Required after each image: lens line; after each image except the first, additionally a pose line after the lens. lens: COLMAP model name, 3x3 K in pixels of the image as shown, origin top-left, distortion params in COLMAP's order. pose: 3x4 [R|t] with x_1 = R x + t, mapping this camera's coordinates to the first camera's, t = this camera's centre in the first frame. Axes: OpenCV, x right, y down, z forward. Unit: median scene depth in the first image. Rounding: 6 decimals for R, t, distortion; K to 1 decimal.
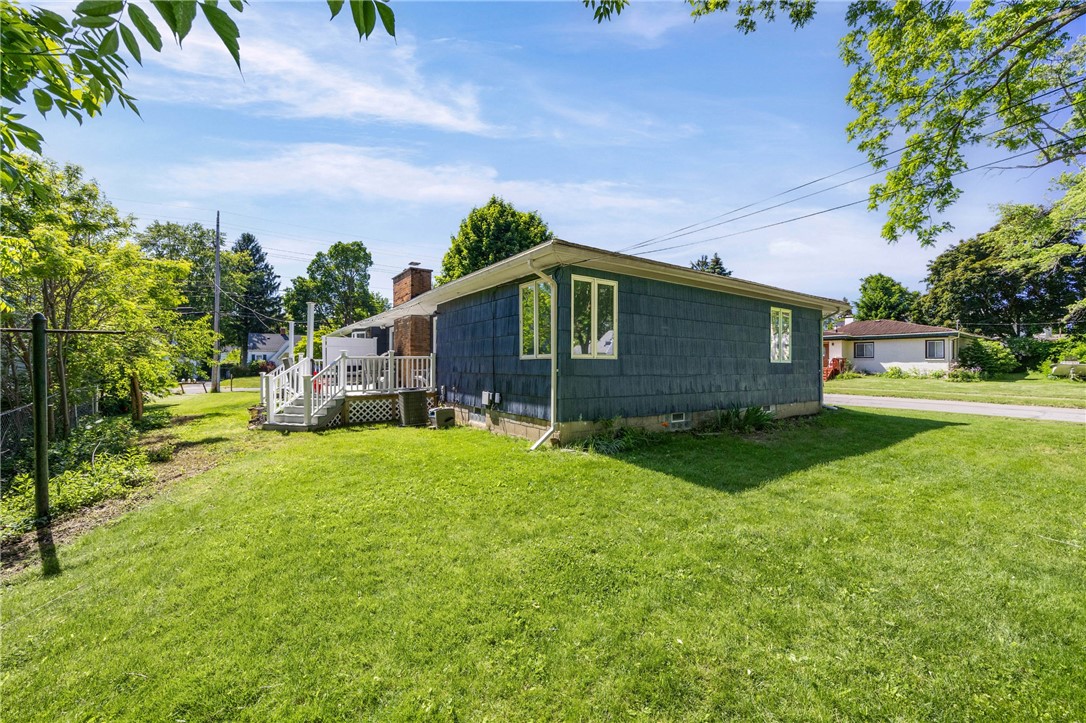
lens RADIAL K [[428.2, 0, 545.5], [0, 428.2, 364.6], [0, 0, 1]] dist [-0.004510, -0.000199]
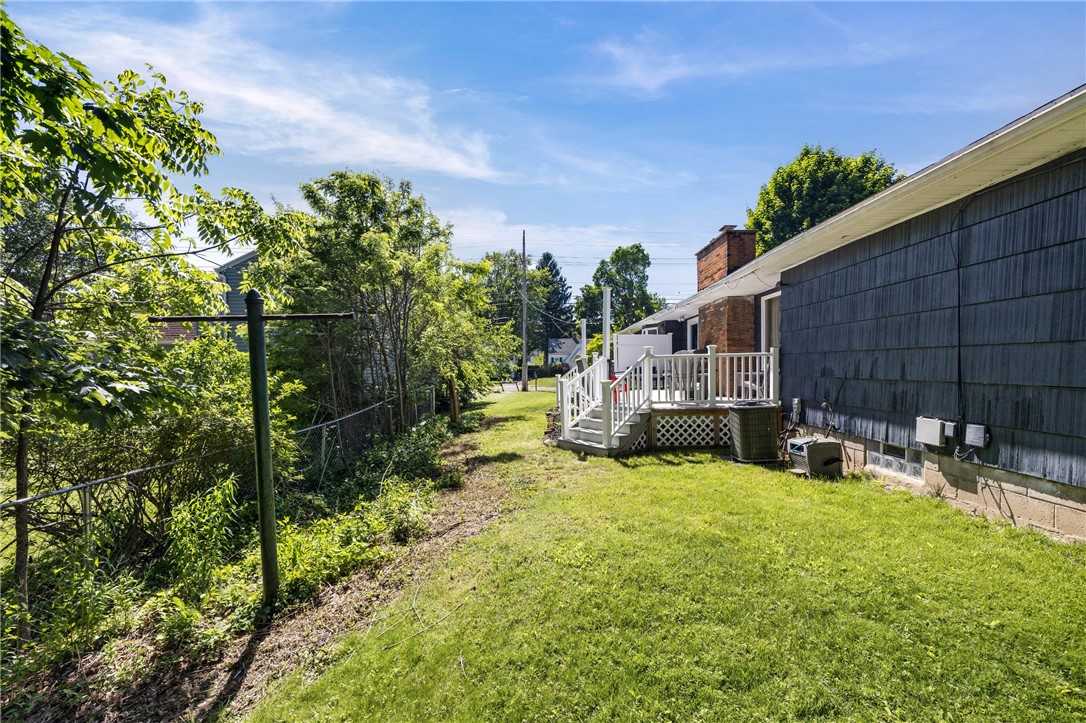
lens RADIAL K [[428.2, 0, 545.5], [0, 428.2, 364.6], [0, 0, 1]] dist [-0.004510, -0.000199]
pose [[0.815243, -0.009942, -0.579034, -0.155461], [0.009618, 0.999947, -0.003628, -0.001236], [0.579040, -0.002611, 0.815295, 0.243216]]
